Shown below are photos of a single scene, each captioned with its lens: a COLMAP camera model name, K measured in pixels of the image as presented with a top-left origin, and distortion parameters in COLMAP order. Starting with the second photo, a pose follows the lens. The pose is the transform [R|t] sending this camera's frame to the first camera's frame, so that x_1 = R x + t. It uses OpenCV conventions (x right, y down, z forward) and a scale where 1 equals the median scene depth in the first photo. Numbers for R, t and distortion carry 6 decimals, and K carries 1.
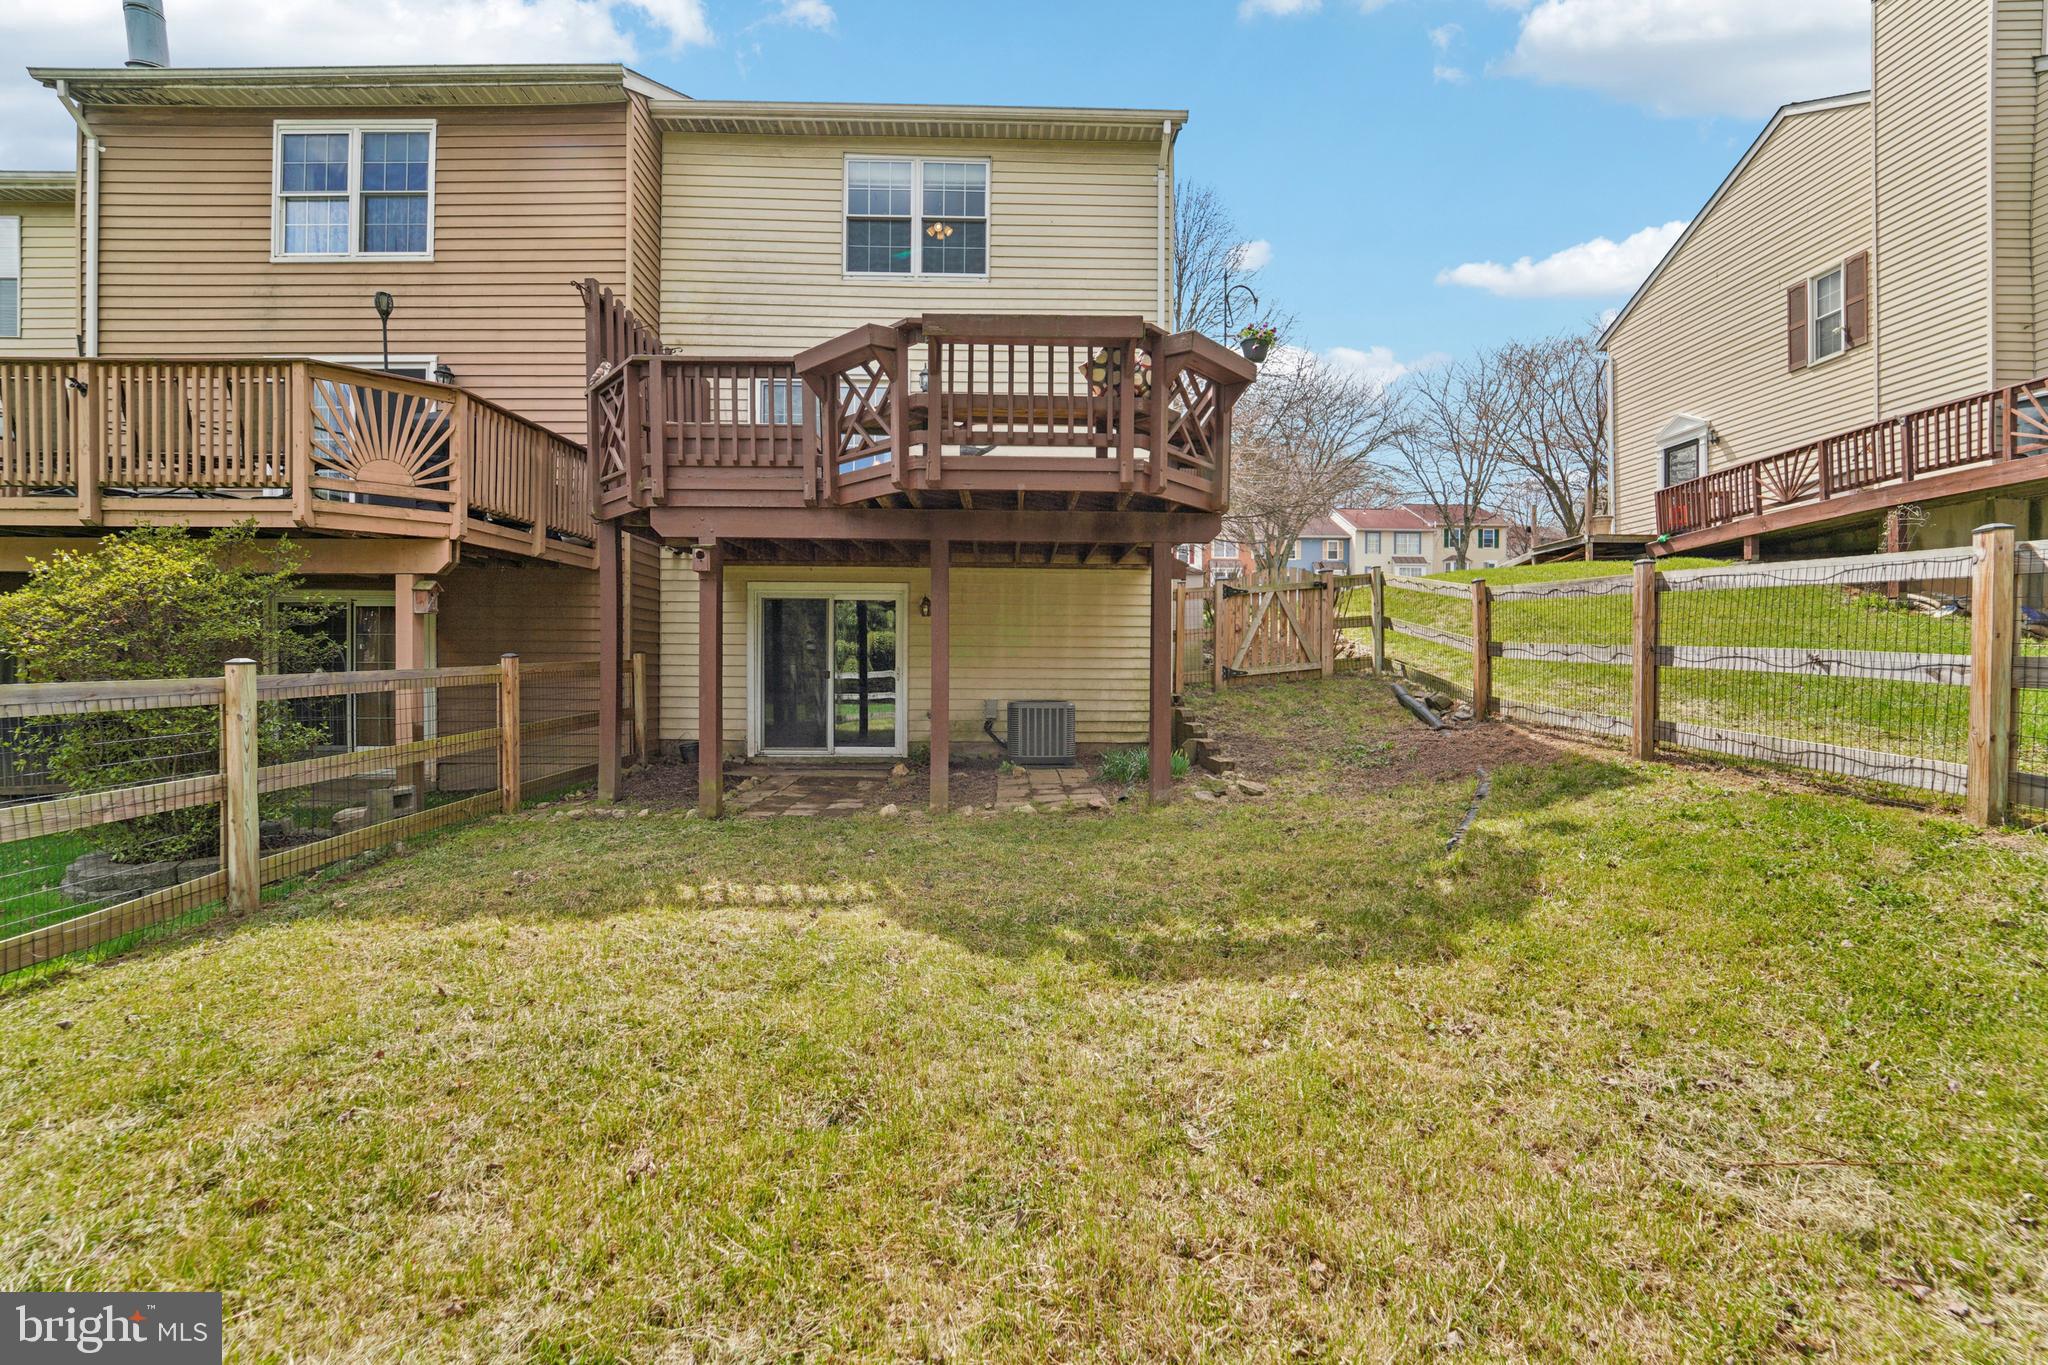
lens RADIAL K [[831.7, 0, 1026.2], [0, 831.7, 674.7], [0, 0, 1]] dist [-0.024239, -0.000026]
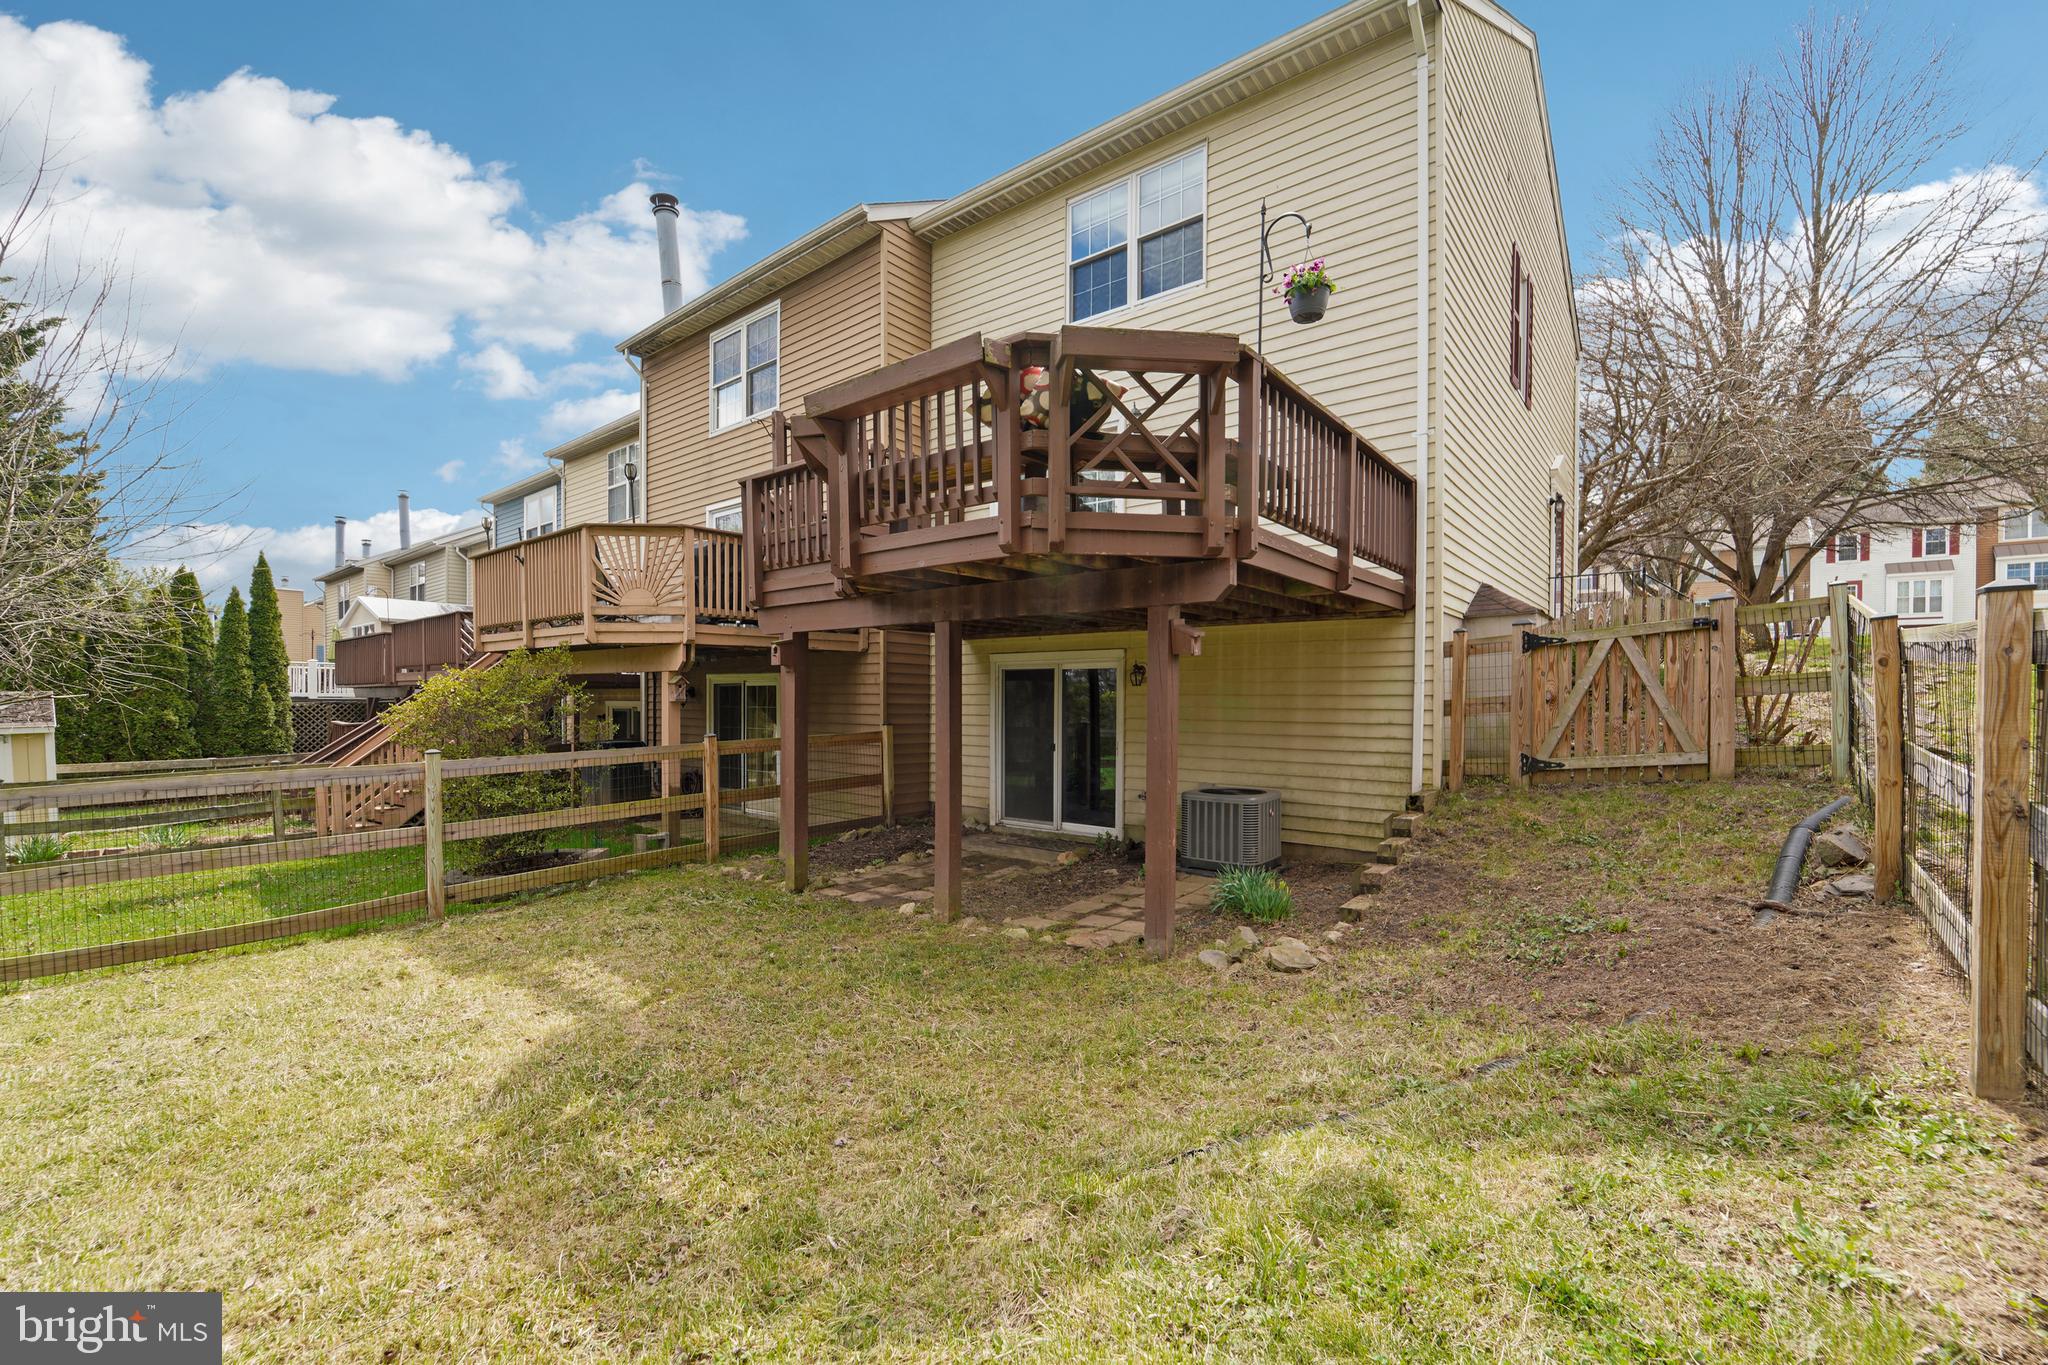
lens RADIAL K [[840.5, 0, 1018.9], [0, 840.5, 710.0], [0, 0, 1]] dist [-0.023114, 0.000205]
pose [[0.762995, 0.004434, -0.646390, 0.394521], [-0.005918, 0.999982, -0.000126, -0.046608], [0.646378, 0.003921, 0.763007, 0.250065]]
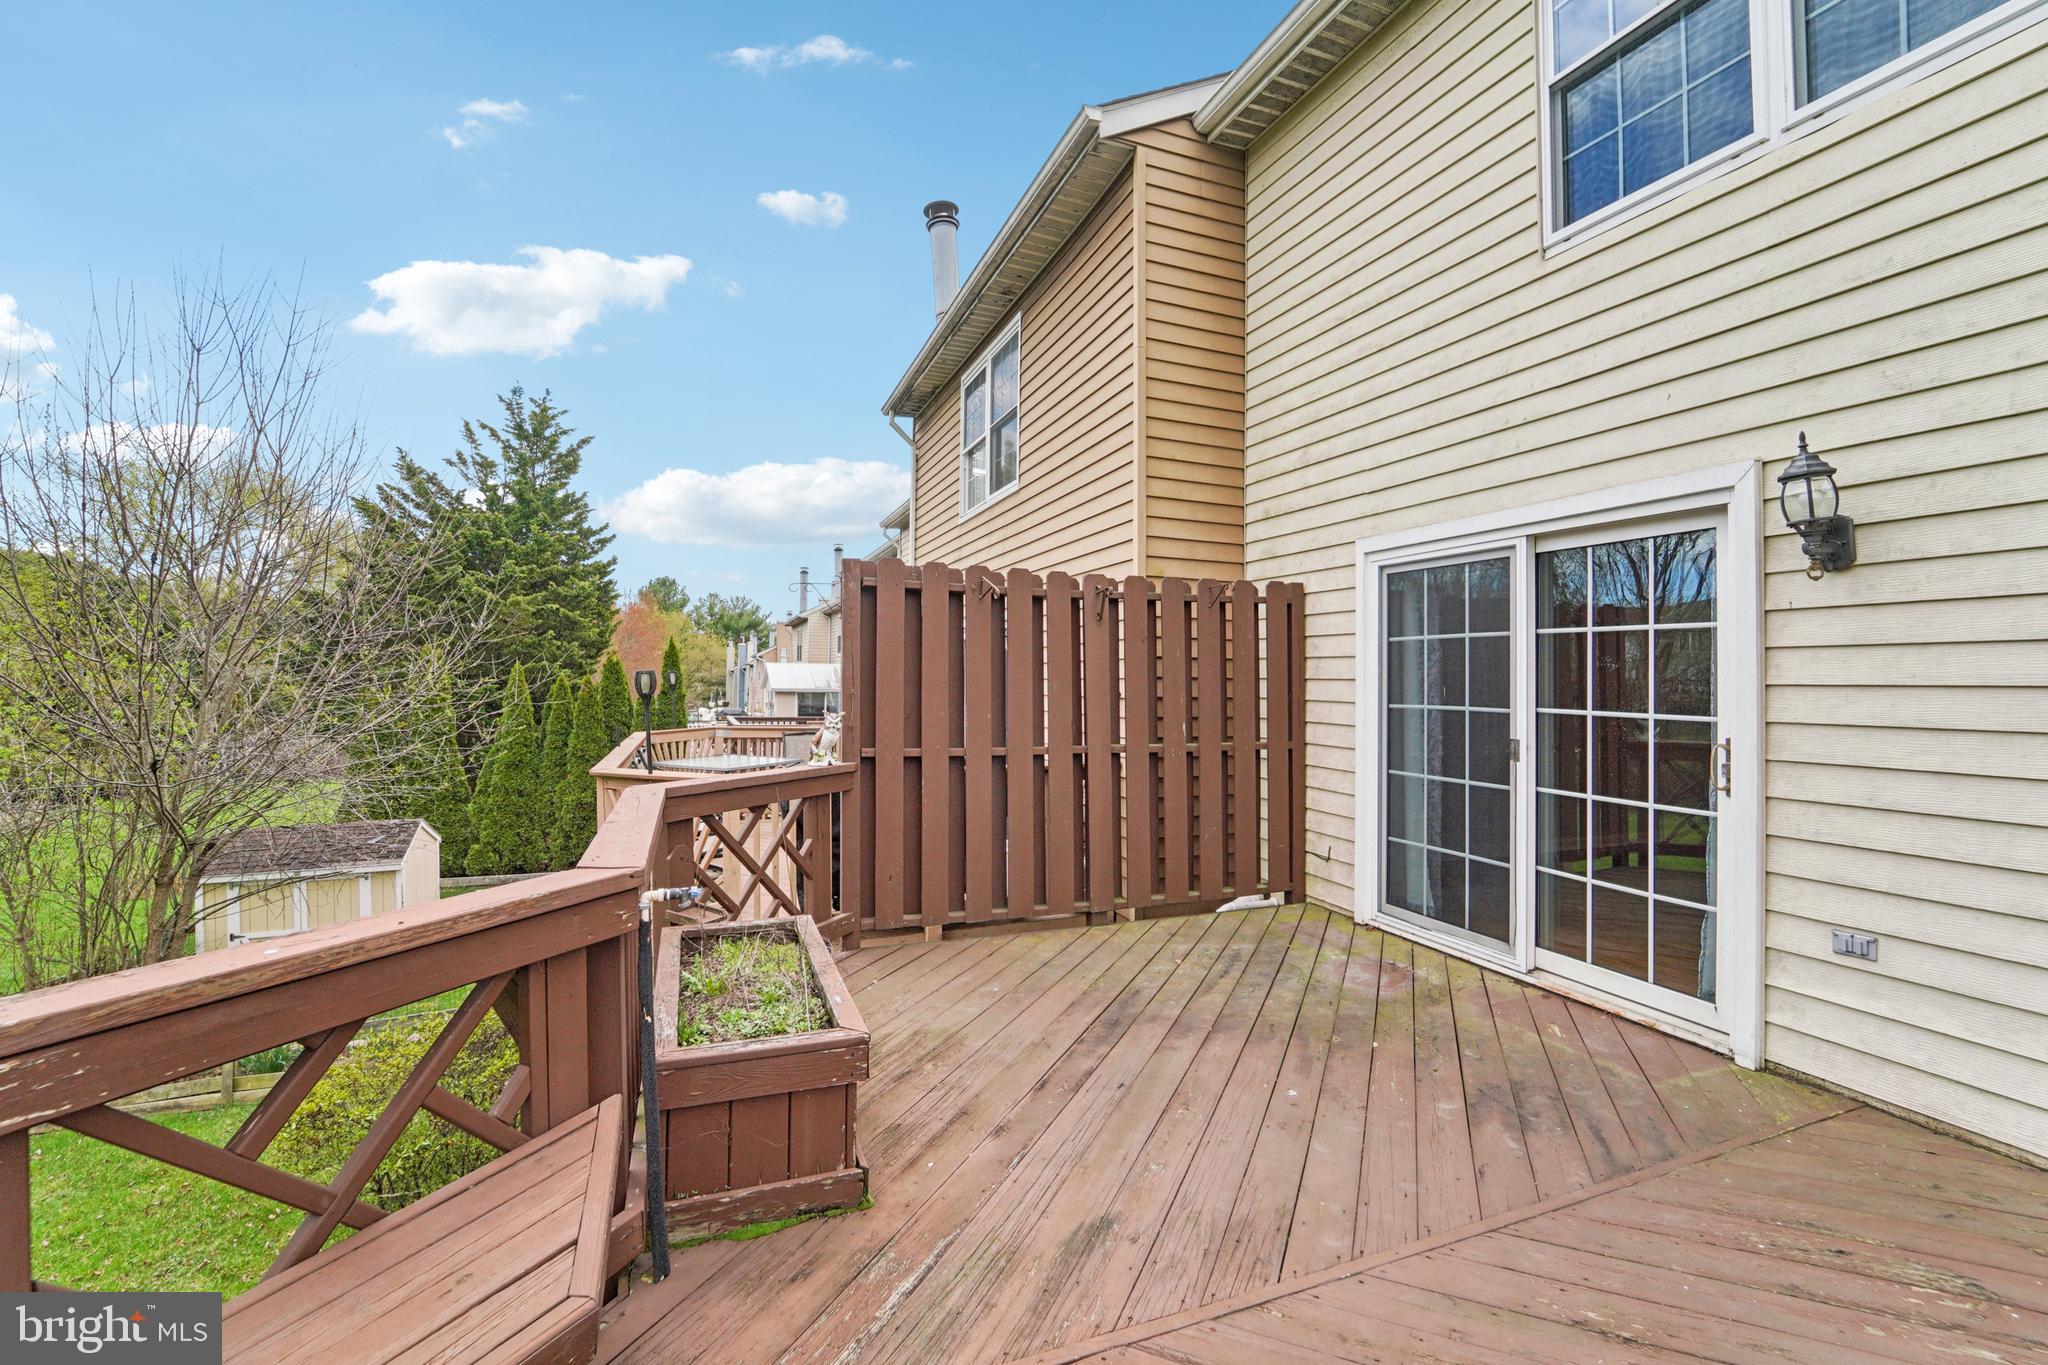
lens RADIAL K [[831.7, 0, 1026.2], [0, 831.7, 674.7], [0, 0, 1]] dist [-0.024239, -0.000026]
pose [[0.344804, -0.004485, -0.938664, 0.042585], [-0.004720, 0.999968, -0.006512, -0.316551], [0.938663, 0.006676, 0.344772, 0.718355]]
